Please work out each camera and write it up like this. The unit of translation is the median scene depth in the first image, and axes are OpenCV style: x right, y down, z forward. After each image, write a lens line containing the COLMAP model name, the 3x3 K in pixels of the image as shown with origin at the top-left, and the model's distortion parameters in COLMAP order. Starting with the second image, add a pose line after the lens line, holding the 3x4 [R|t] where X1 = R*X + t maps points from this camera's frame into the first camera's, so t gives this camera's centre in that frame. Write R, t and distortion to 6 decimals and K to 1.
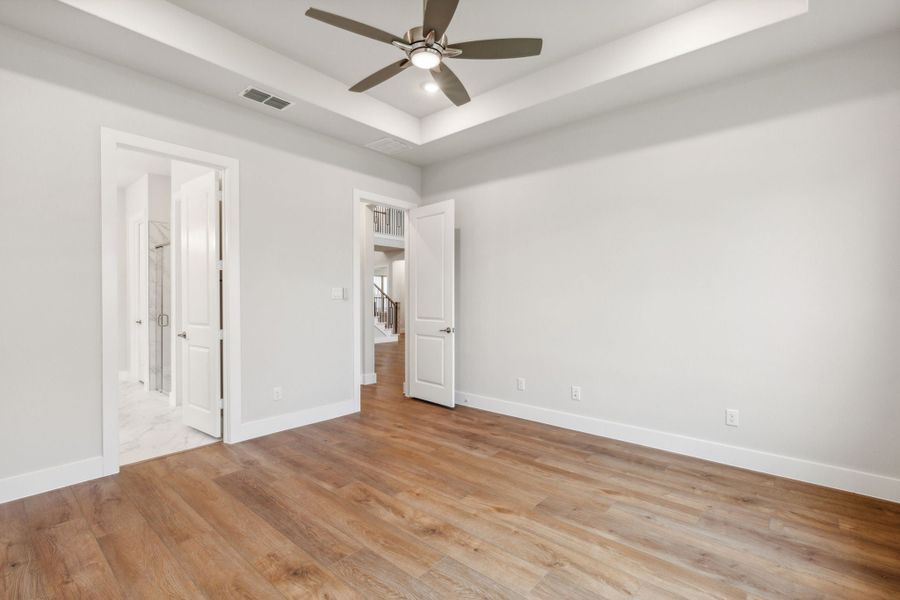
lens RADIAL K [[399.6, 0, 450.0], [0, 399.6, 300.0], [0, 0, 1]] dist [-0.001792, -0.000196]
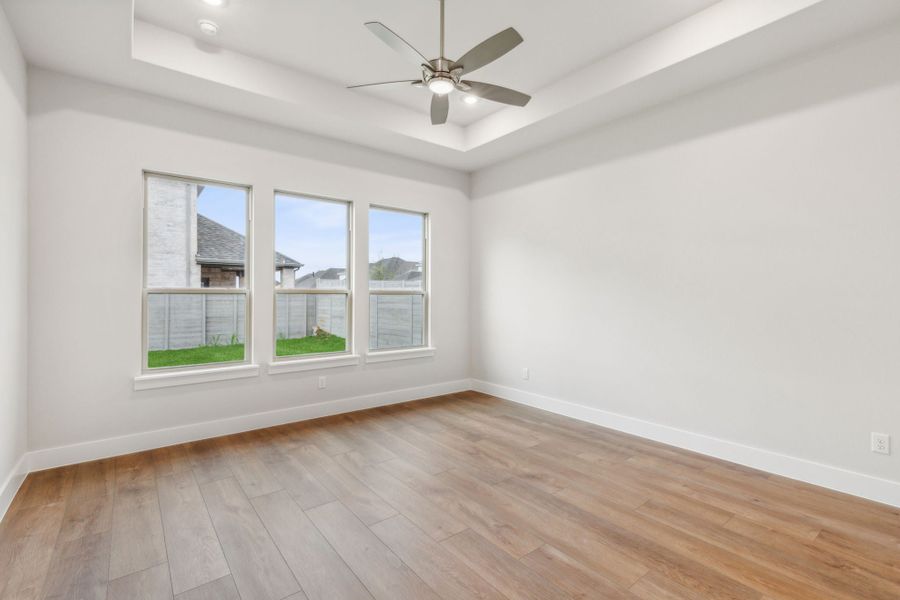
lens RADIAL K [[399.6, 0, 450.0], [0, 399.6, 300.0], [0, 0, 1]] dist [-0.001792, -0.000196]
pose [[-0.980279, -0.001990, 0.197609, -0.289628], [0.000994, 0.999887, 0.015000, -0.010999], [-0.197616, 0.014900, -0.980166, 1.966068]]
